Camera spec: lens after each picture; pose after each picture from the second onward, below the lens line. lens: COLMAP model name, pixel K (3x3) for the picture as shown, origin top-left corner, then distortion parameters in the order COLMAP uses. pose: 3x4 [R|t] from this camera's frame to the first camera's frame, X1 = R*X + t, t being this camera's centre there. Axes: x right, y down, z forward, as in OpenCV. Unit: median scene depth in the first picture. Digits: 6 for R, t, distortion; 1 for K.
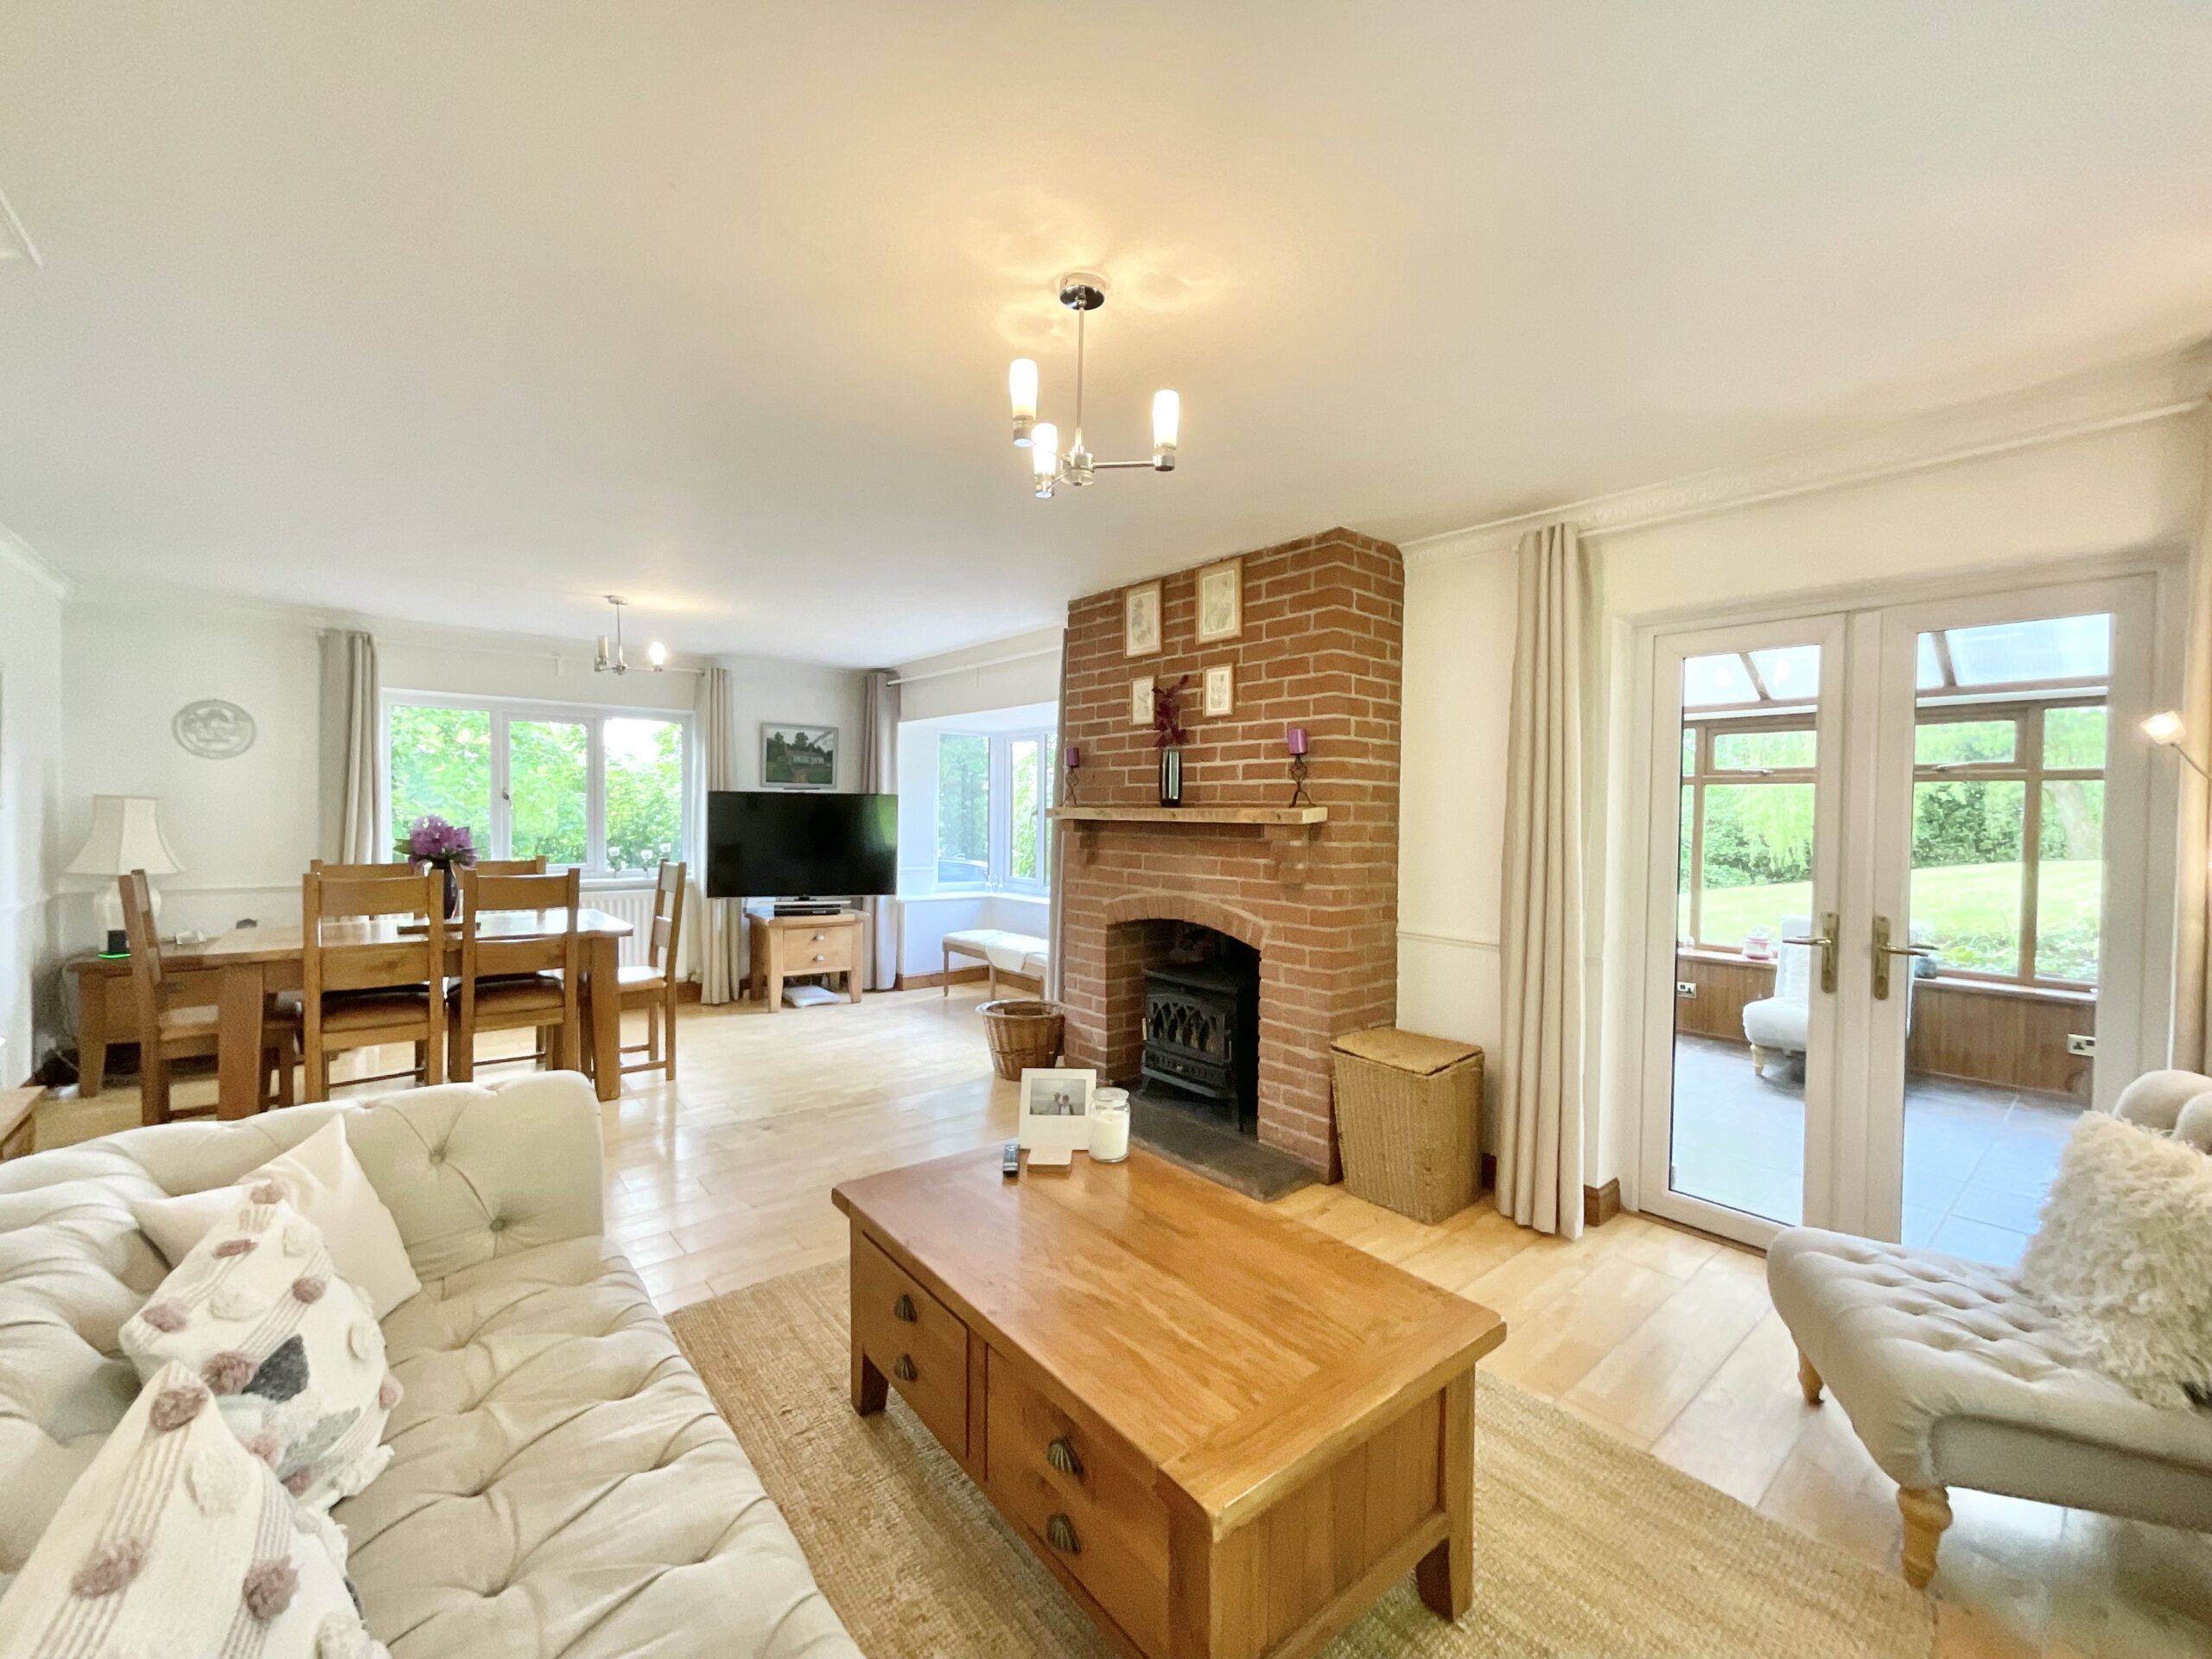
lens RADIAL K [[899.1, 0, 1097.7], [0, 899.1, 823.6], [0, 0, 1]] dist [-0.000439, -0.000437]
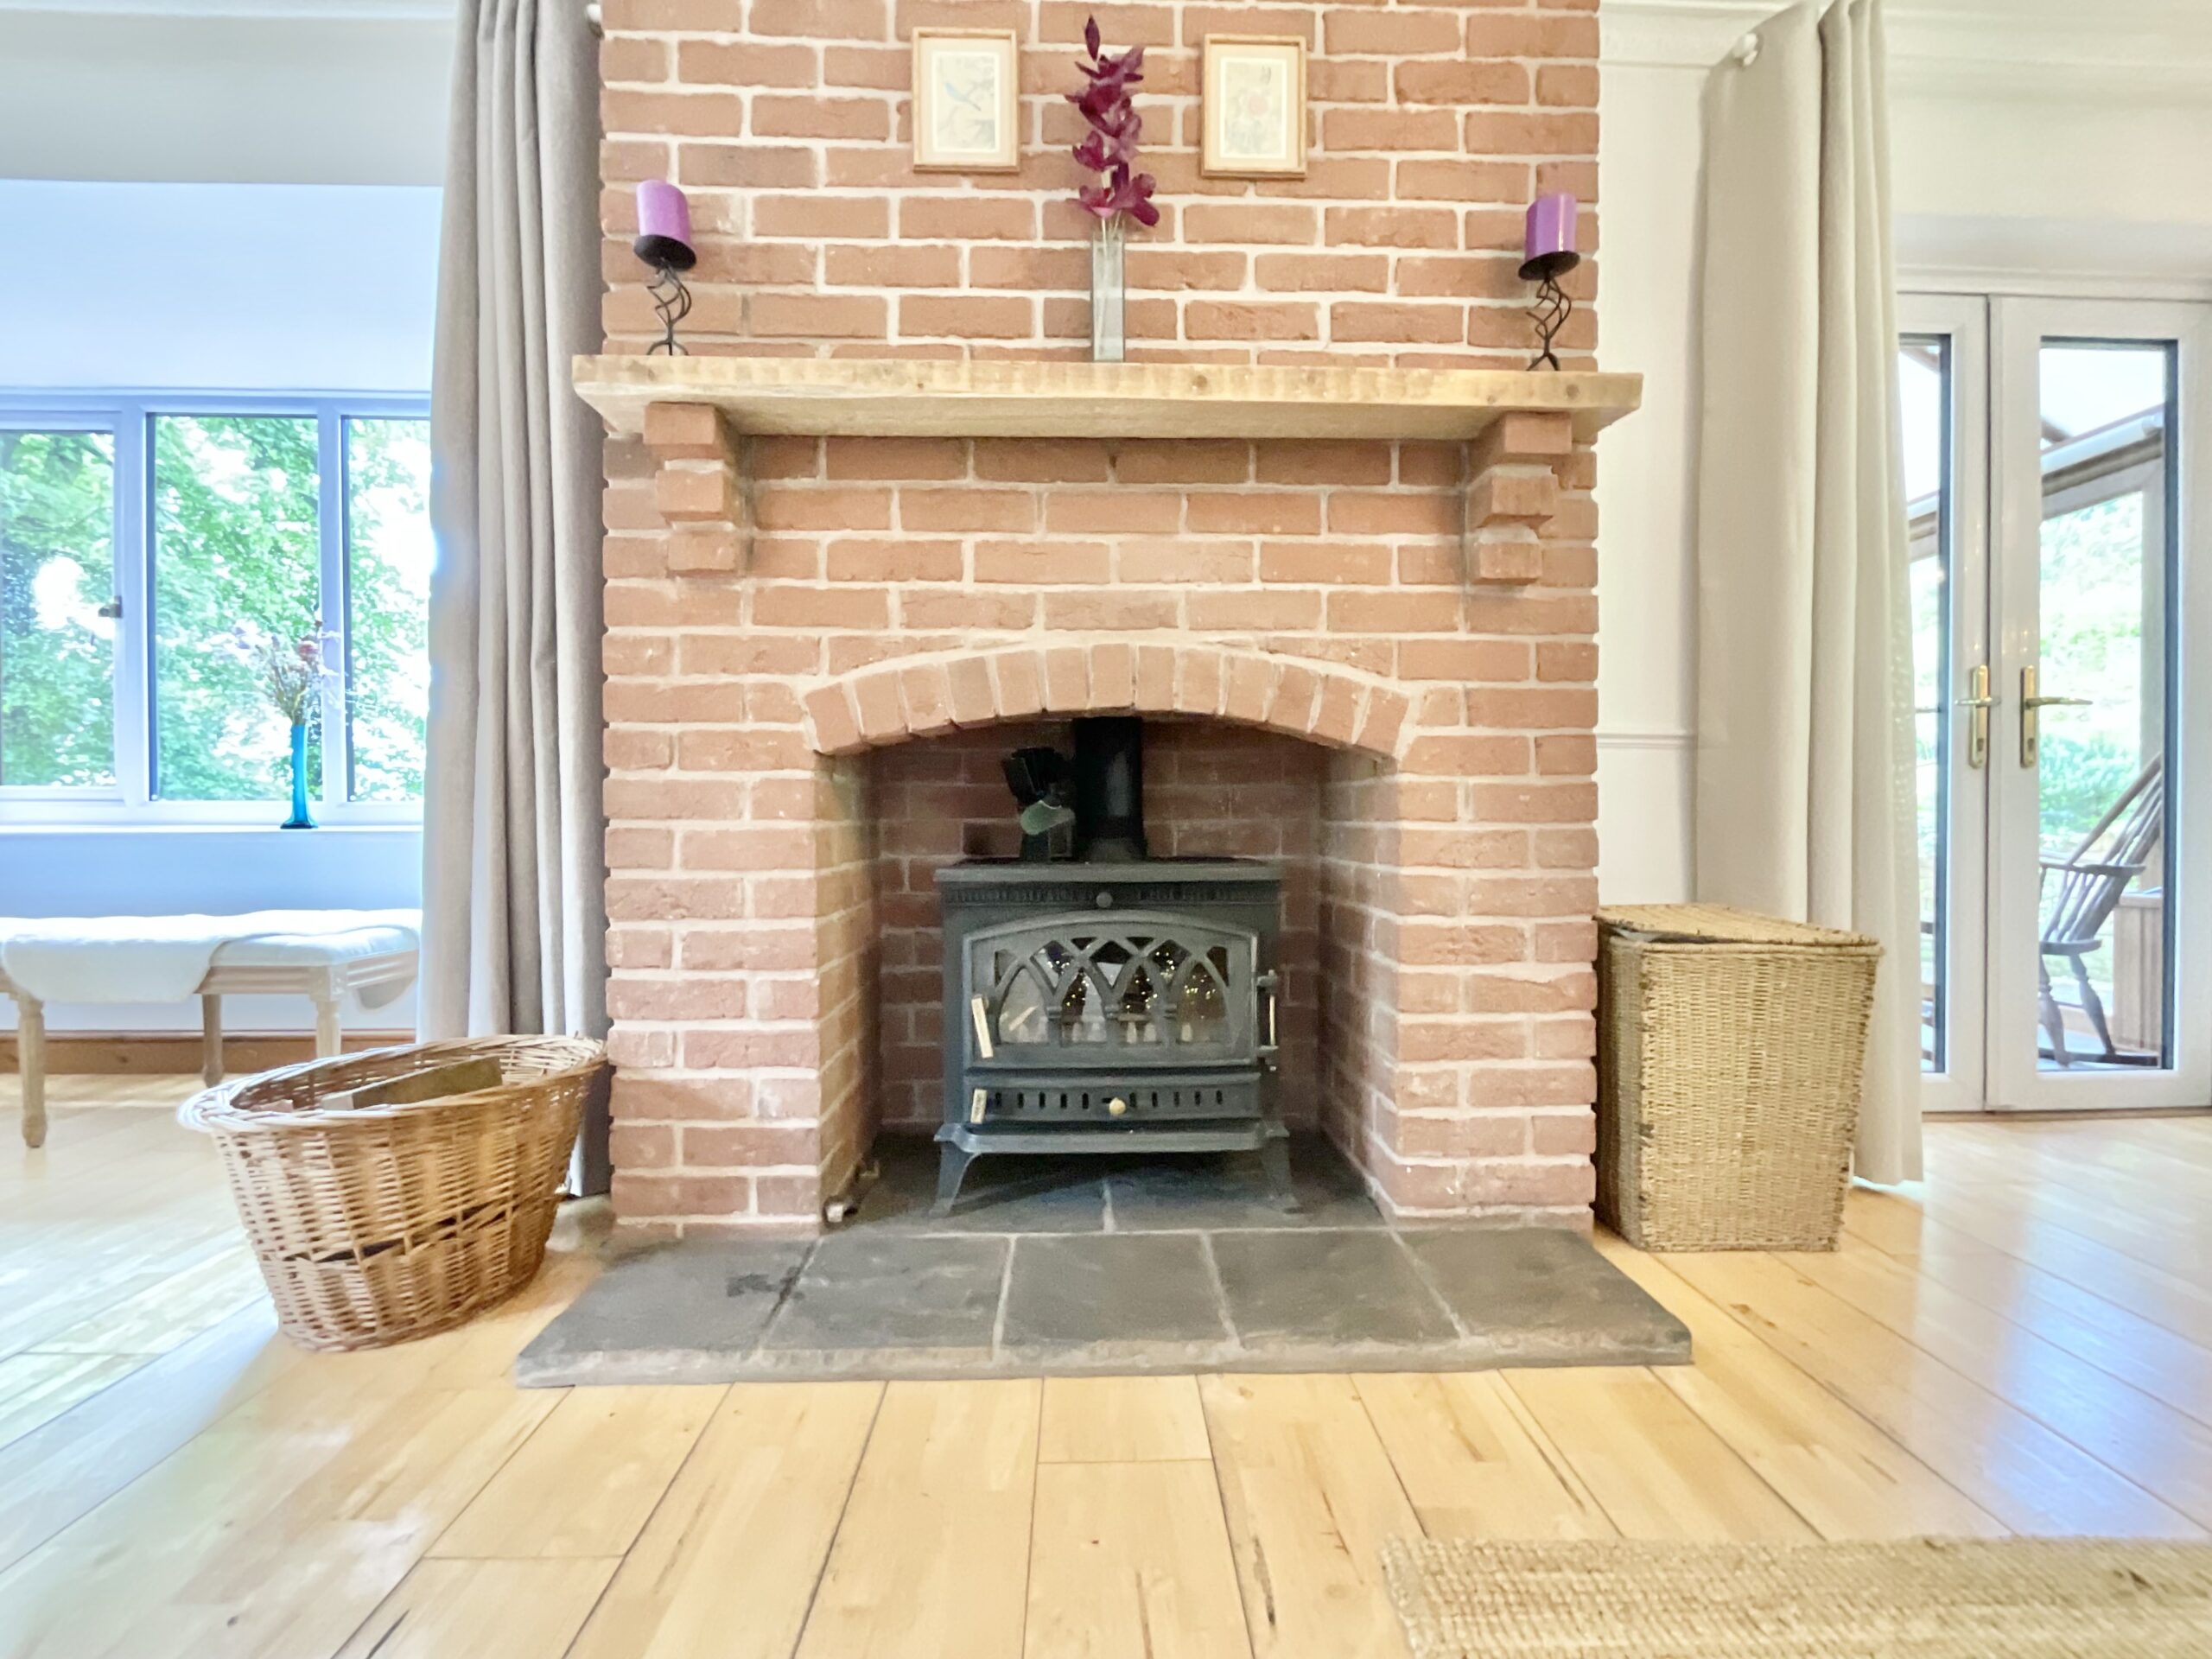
lens RADIAL K [[899.1, 0, 1109.8], [0, 899.1, 828.5], [0, 0, 1]] dist [-0.000439, -0.000437]
pose [[0.613057, -0.018091, 0.789832, -0.189184], [0.018004, 0.999798, 0.008925, 0.139538], [-0.789834, 0.008748, 0.613259, 0.703827]]
